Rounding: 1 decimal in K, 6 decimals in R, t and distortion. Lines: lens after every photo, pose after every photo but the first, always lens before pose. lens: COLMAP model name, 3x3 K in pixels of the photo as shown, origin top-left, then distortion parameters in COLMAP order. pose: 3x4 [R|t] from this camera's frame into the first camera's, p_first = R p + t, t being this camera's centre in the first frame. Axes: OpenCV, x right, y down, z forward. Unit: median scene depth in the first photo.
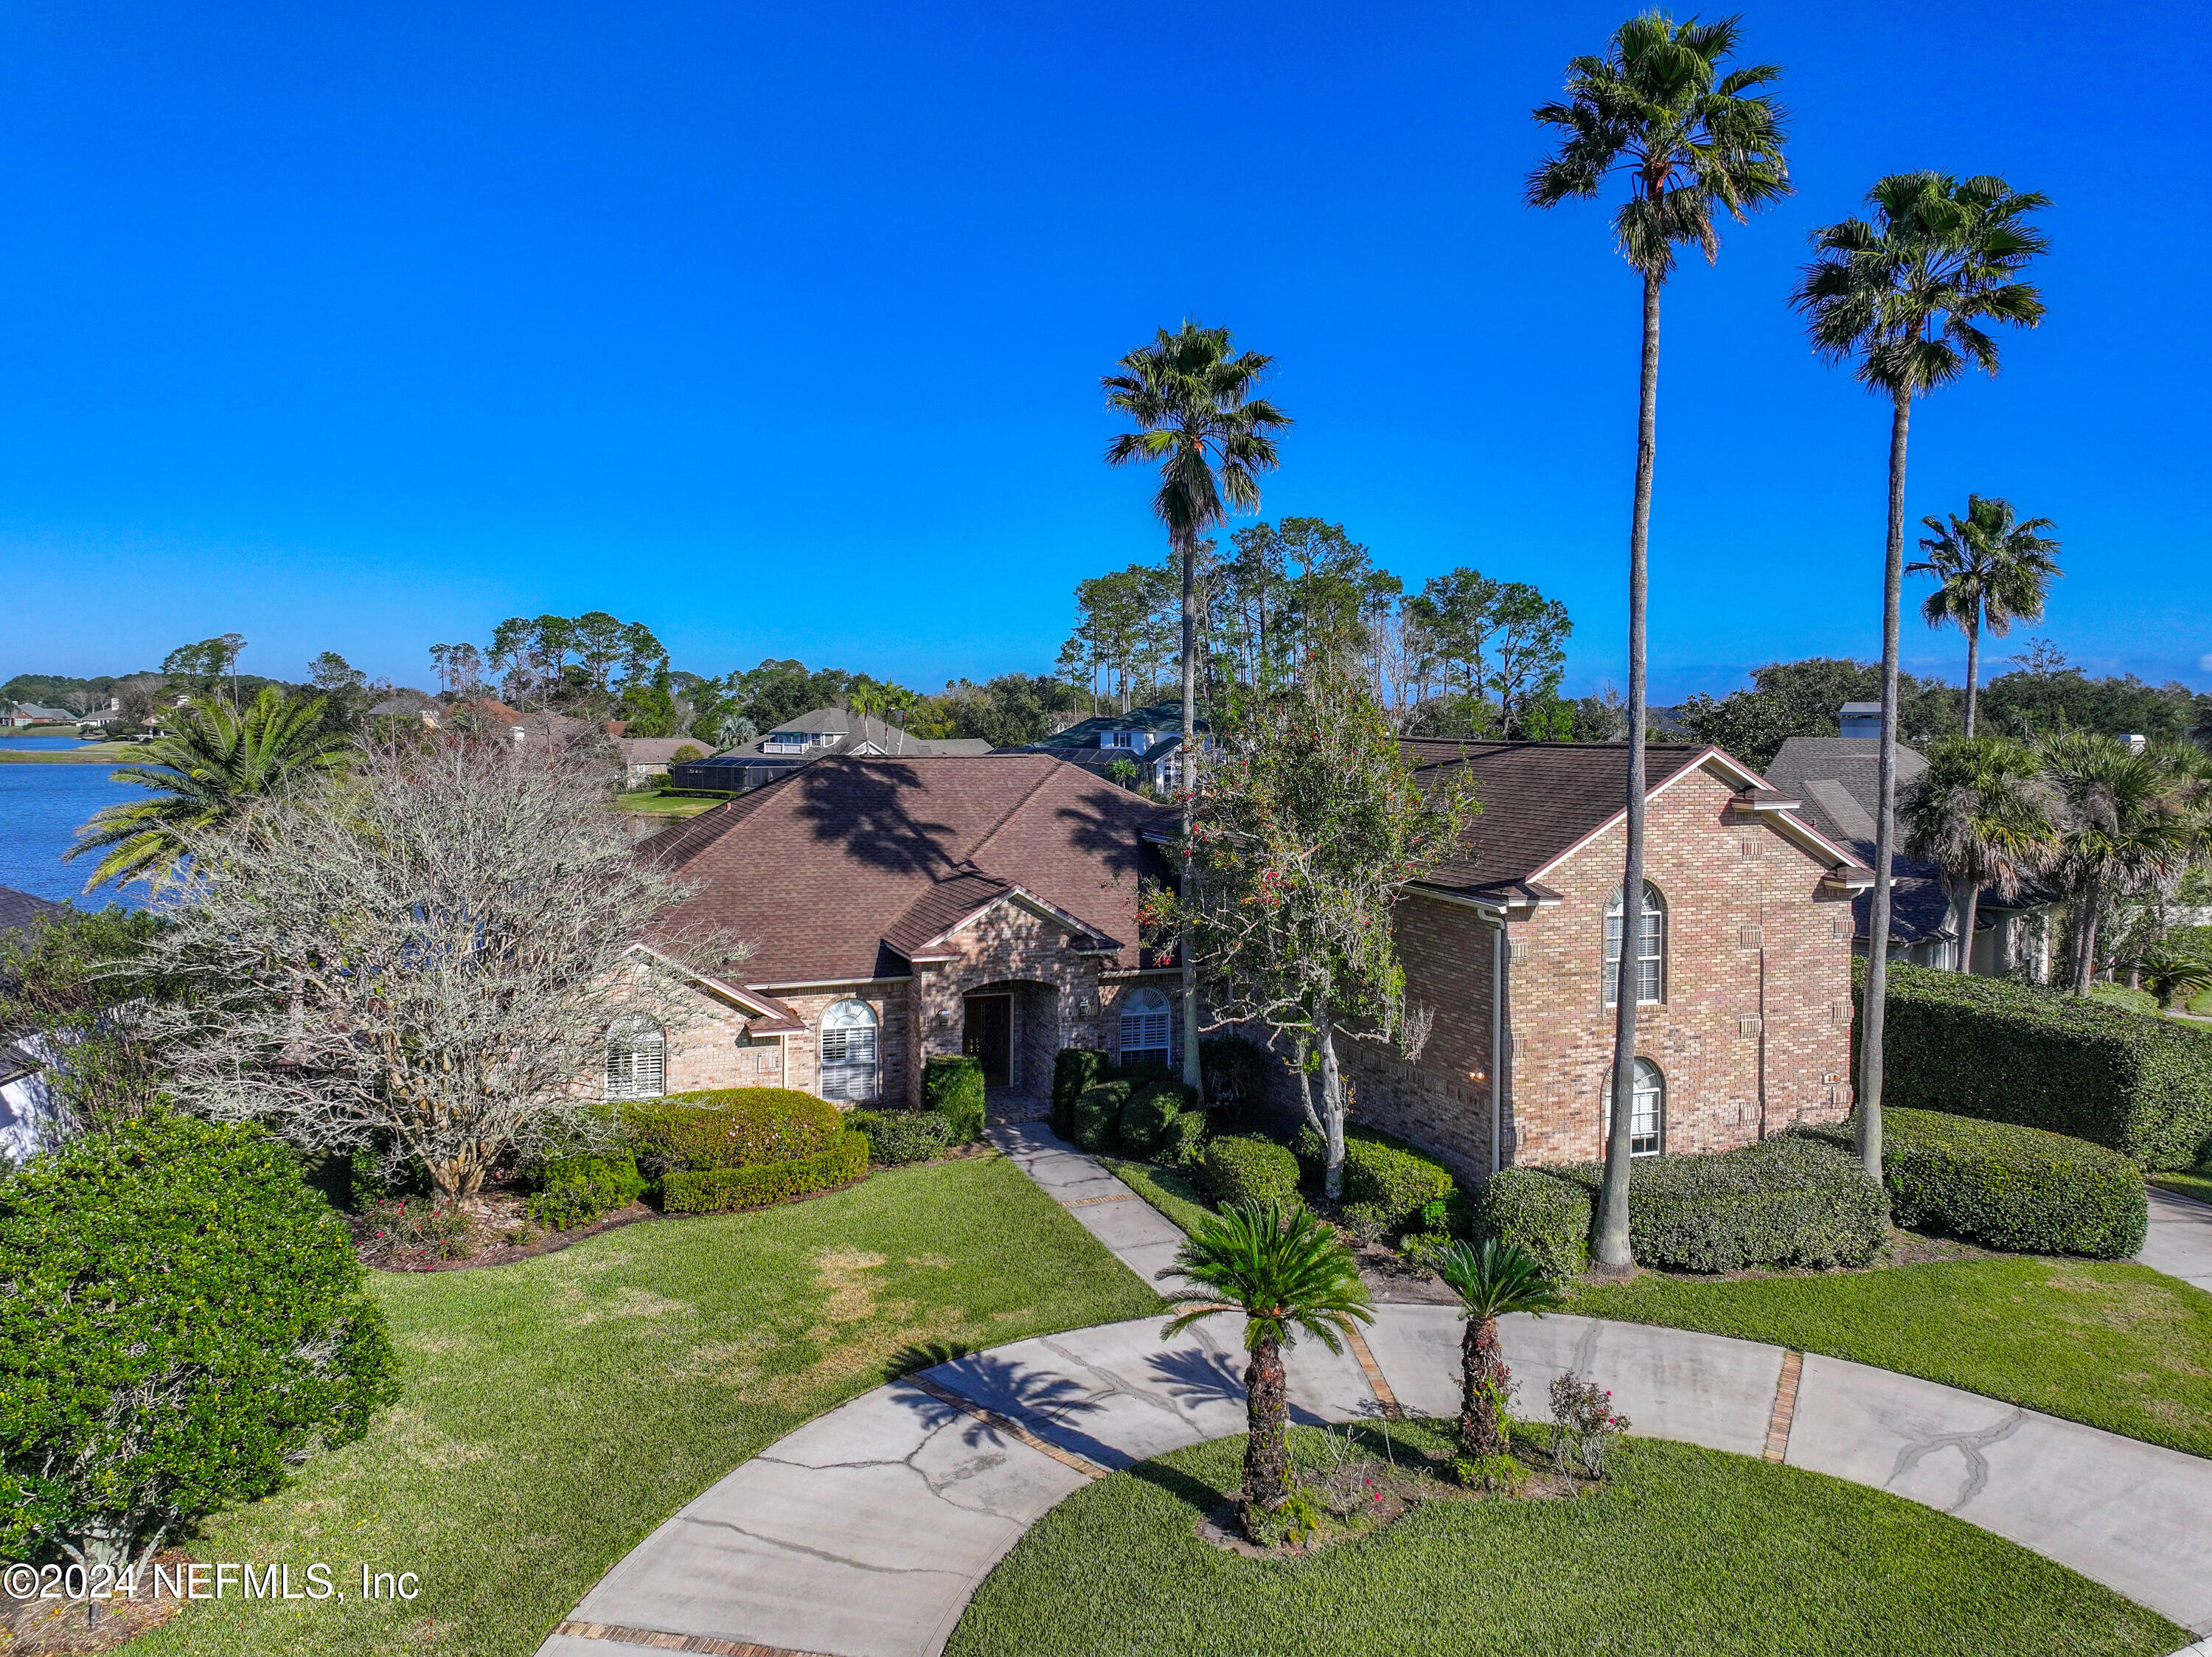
lens RADIAL K [[1751.3, 0, 1160.3], [0, 1751.3, 831.9], [0, 0, 1]] dist [-0.004891, -0.010731]
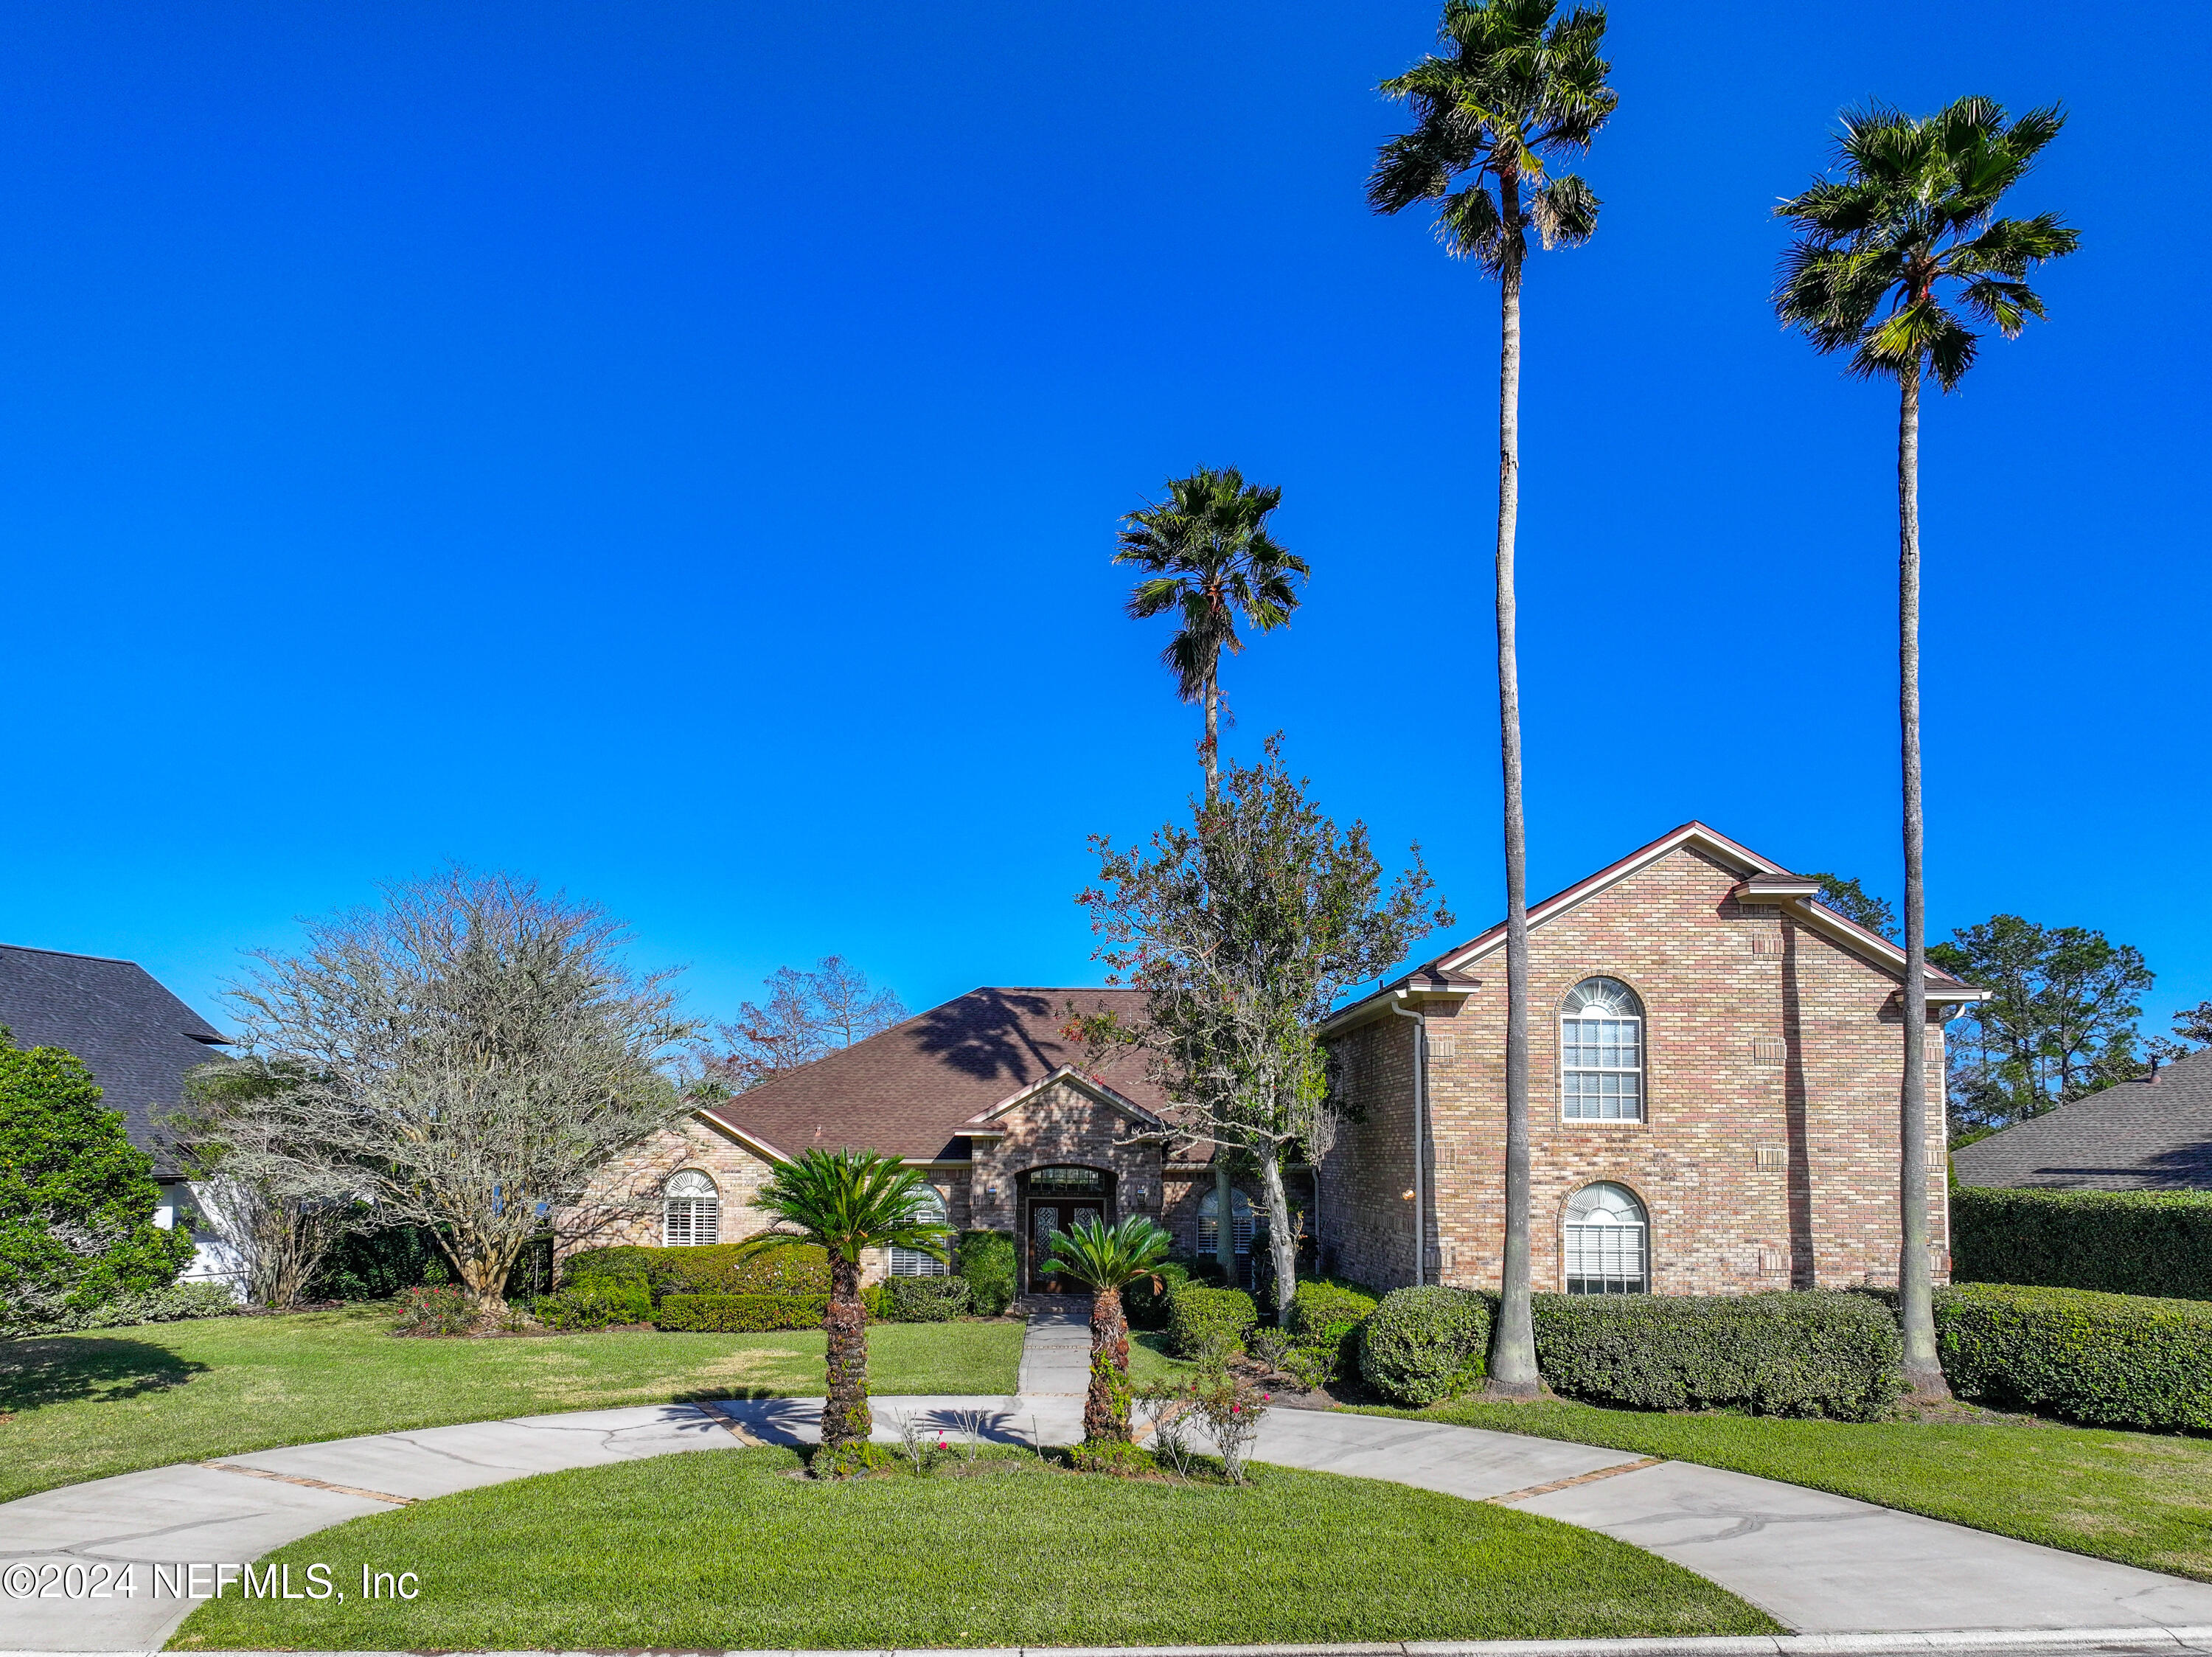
lens RADIAL K [[1854.7, 0, 1111.2], [0, 1854.7, 1194.9], [0, 0, 1]] dist [0.000444, -0.005723]
pose [[0.926148, -0.005512, -0.377120, 0.385860], [-0.022767, 0.997253, -0.070487, 0.202851], [0.376473, 0.073867, 0.923478, 0.054631]]
